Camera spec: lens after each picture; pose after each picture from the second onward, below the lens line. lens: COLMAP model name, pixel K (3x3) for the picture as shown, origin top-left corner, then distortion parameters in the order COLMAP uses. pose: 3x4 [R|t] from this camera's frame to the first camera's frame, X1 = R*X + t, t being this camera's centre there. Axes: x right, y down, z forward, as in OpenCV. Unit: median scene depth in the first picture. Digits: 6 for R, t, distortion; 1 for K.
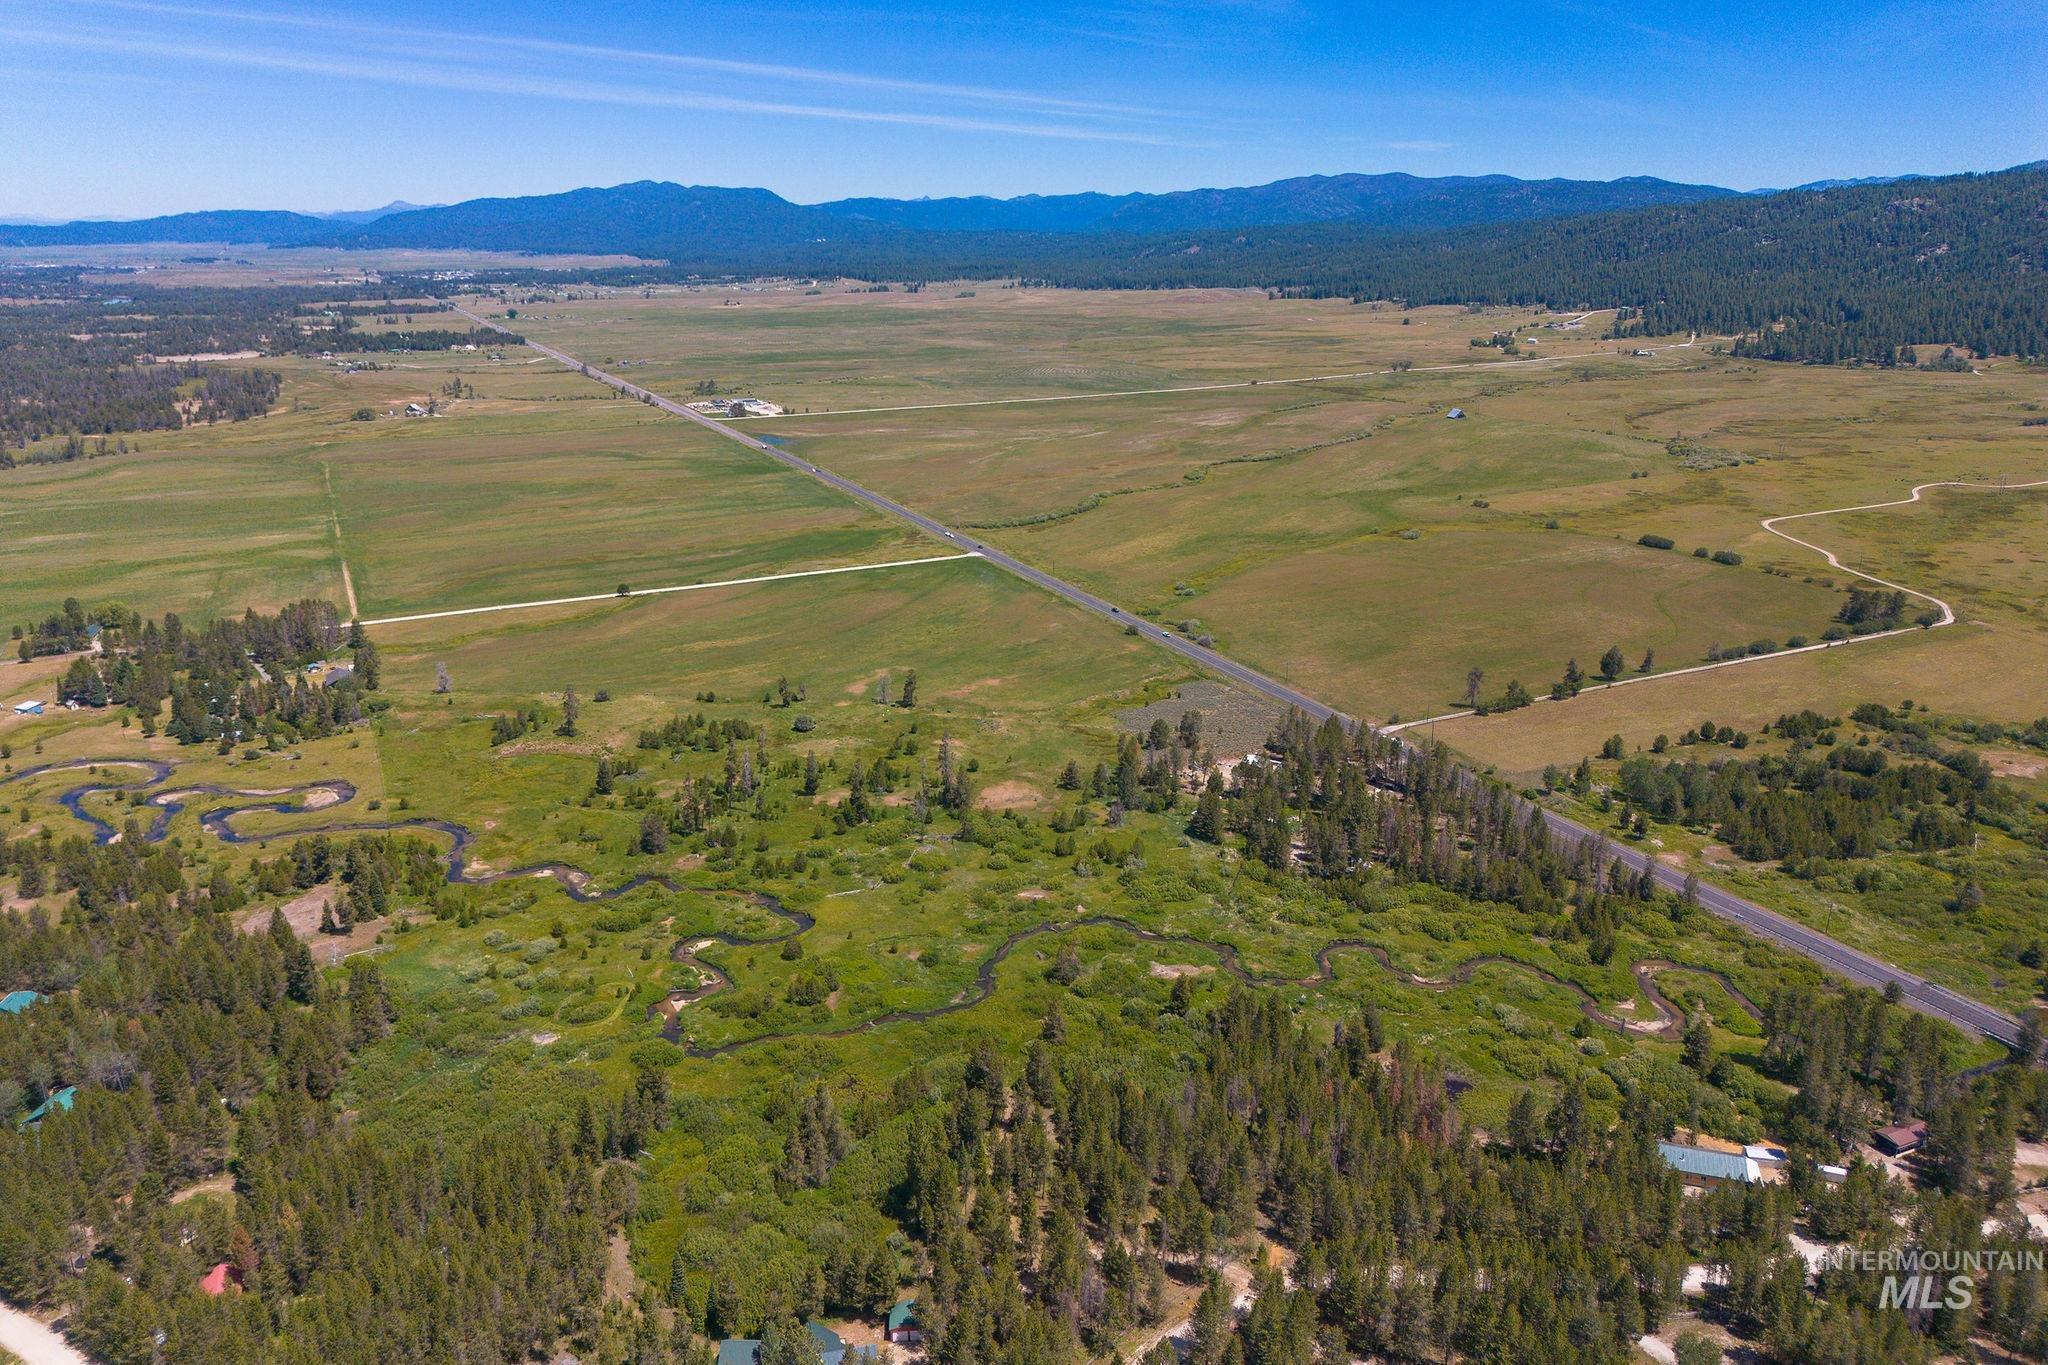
lens RADIAL K [[1440.5, 0, 1025.1], [0, 1440.5, 678.5], [0, 0, 1]] dist [0.063566, -0.056872]
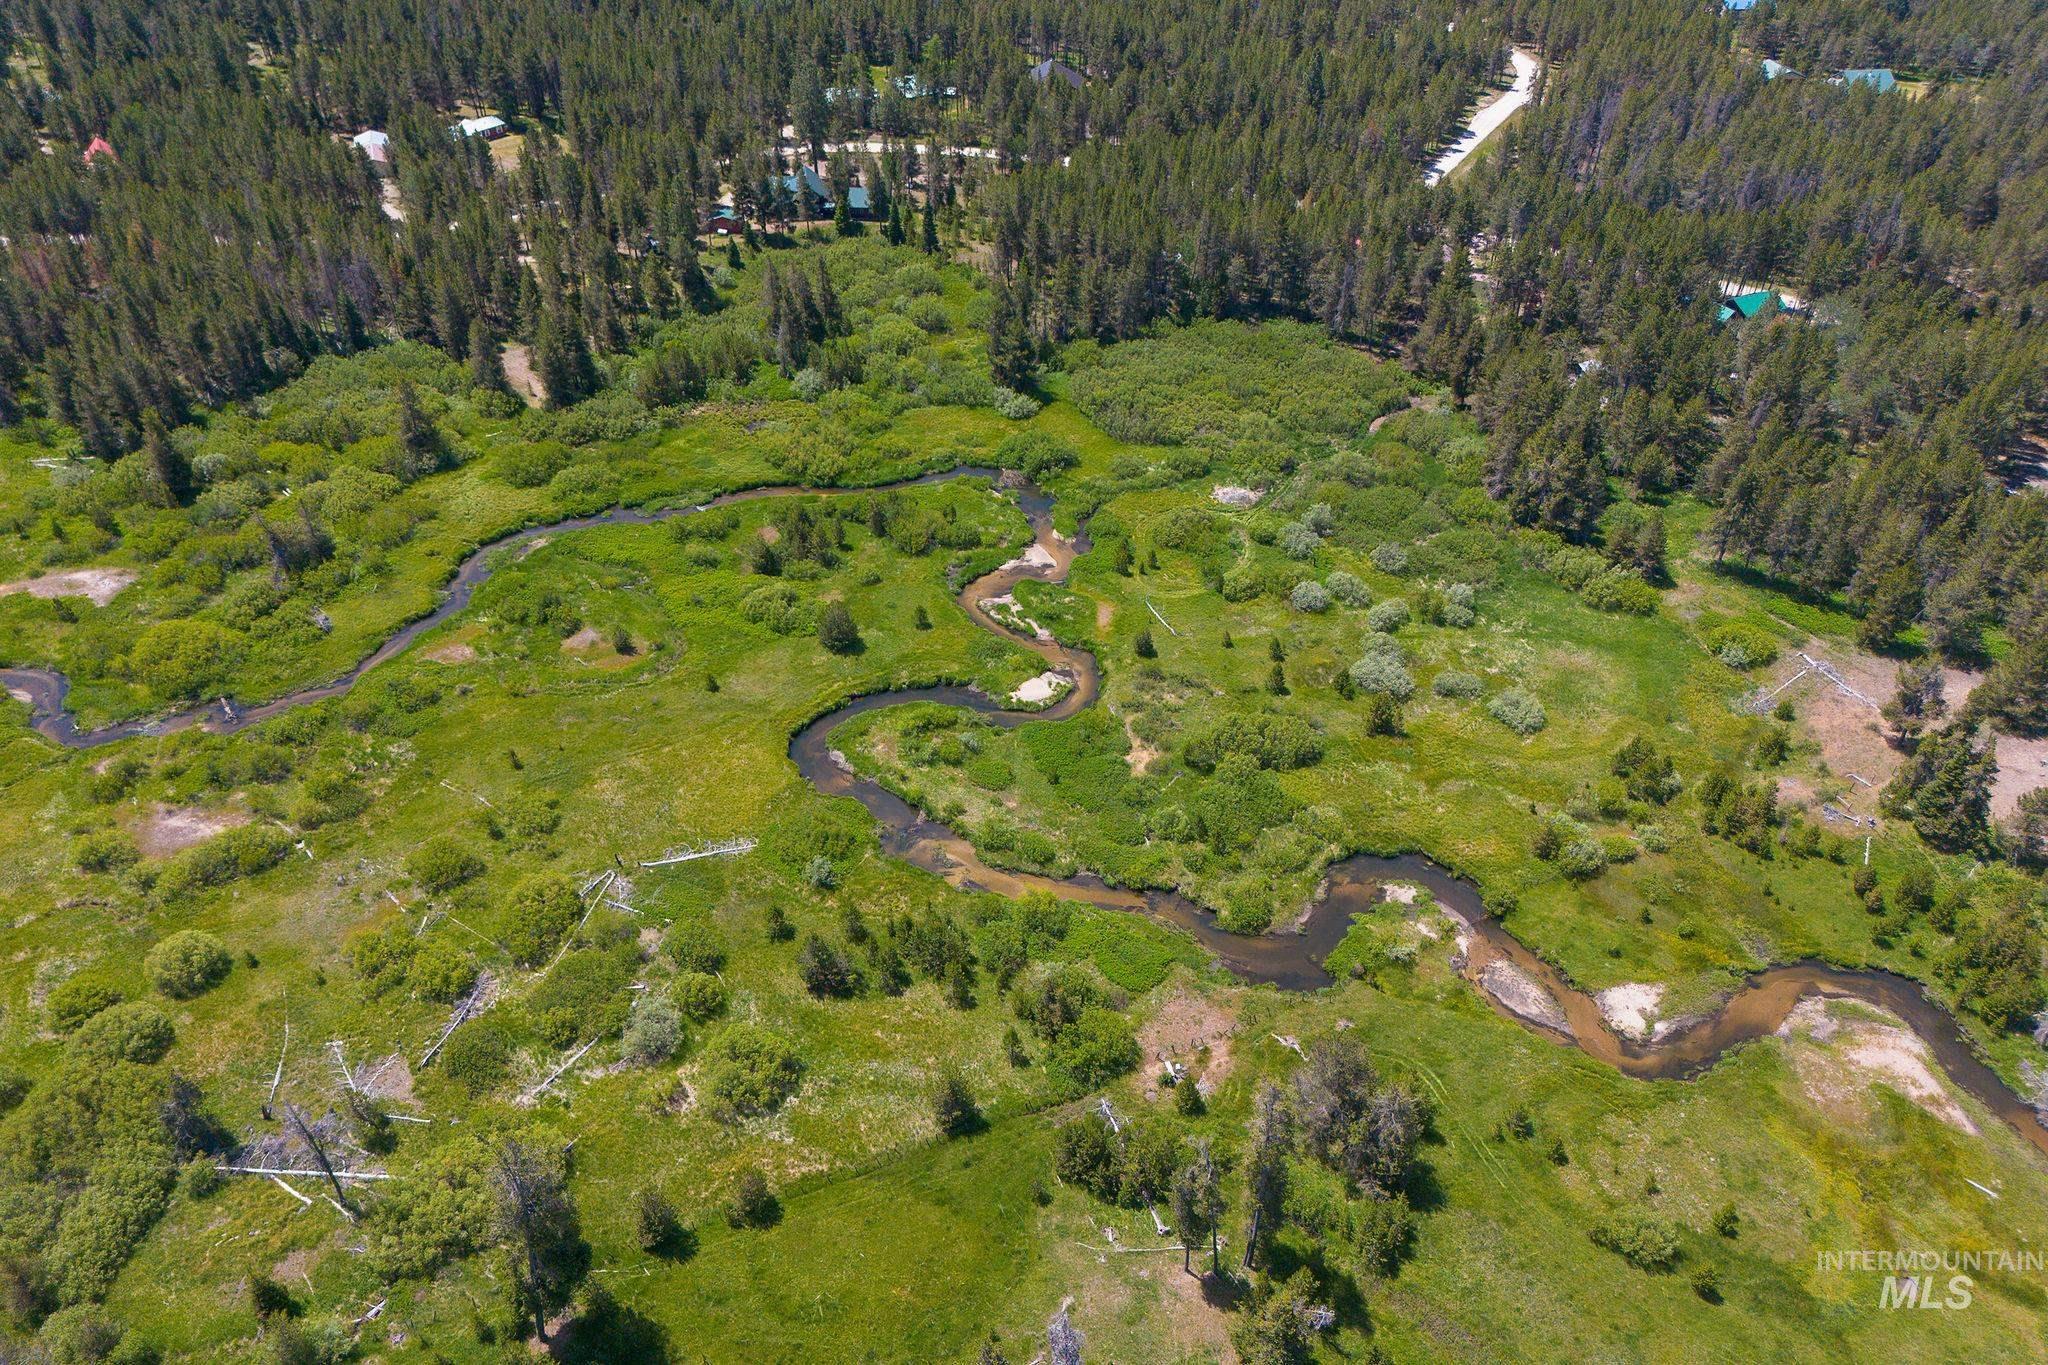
lens RADIAL K [[1439.6, 0, 1025.7], [0, 1439.6, 674.1], [0, 0, 1]] dist [0.033249, -0.024246]
pose [[-0.999206, -0.020732, 0.034014, -0.133272], [0.015456, 0.585200, 0.810742, -0.101418], [-0.036713, 0.810624, -0.584415, 0.713151]]
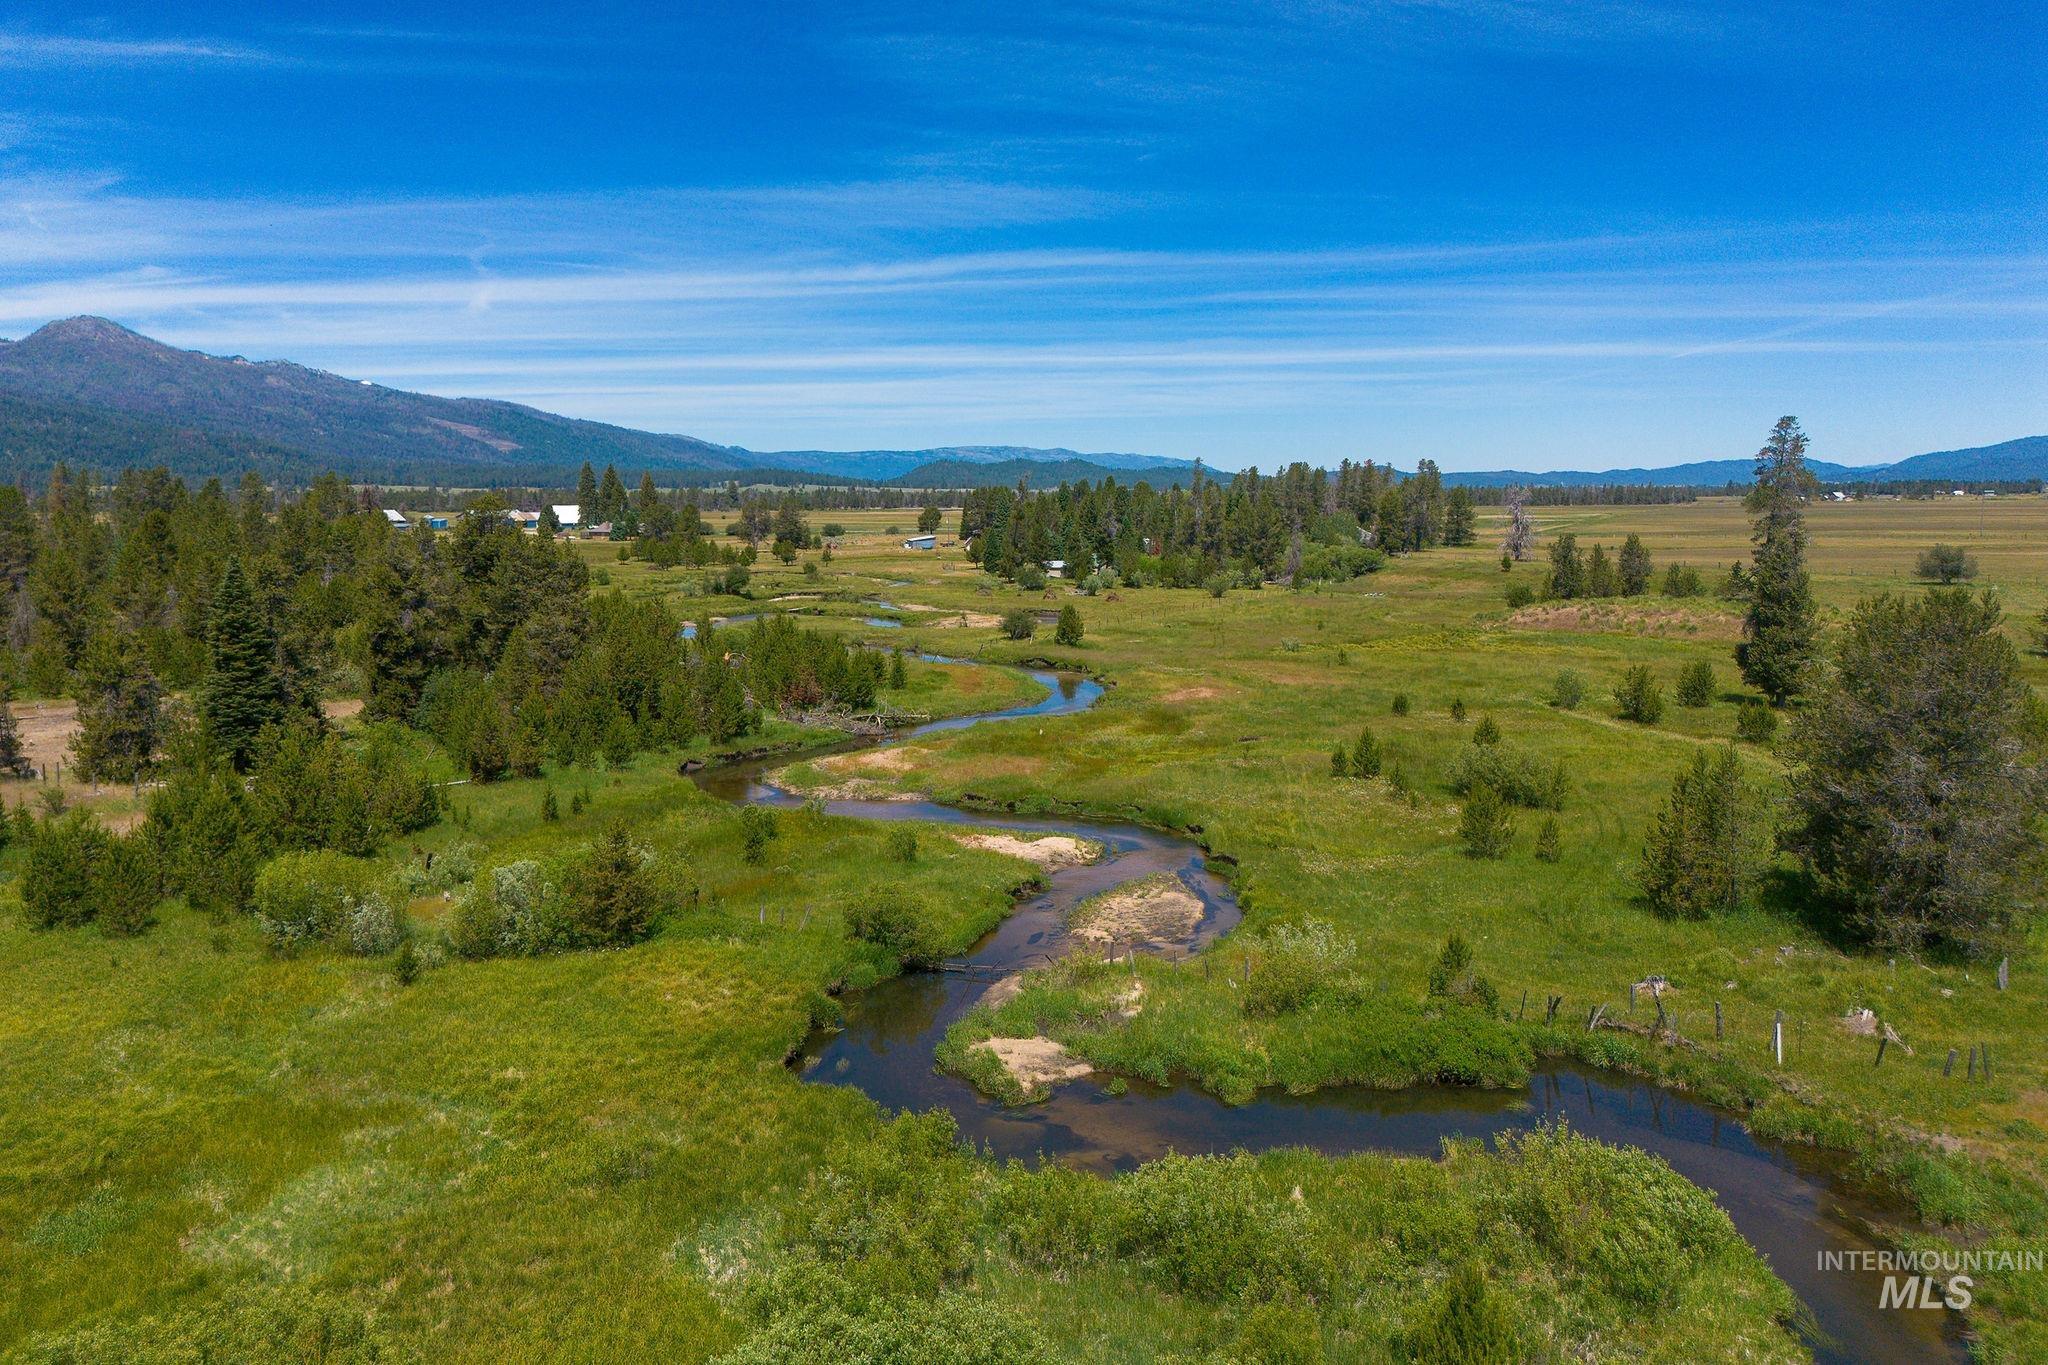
lens RADIAL K [[1439.6, 0, 1025.7], [0, 1439.6, 674.1], [0, 0, 1]] dist [0.033249, -0.024246]
pose [[0.589650, 0.102221, -0.801164, -0.135239], [-0.237044, 0.970176, -0.050677, 0.078594], [0.772090, 0.219793, 0.596295, 0.573749]]
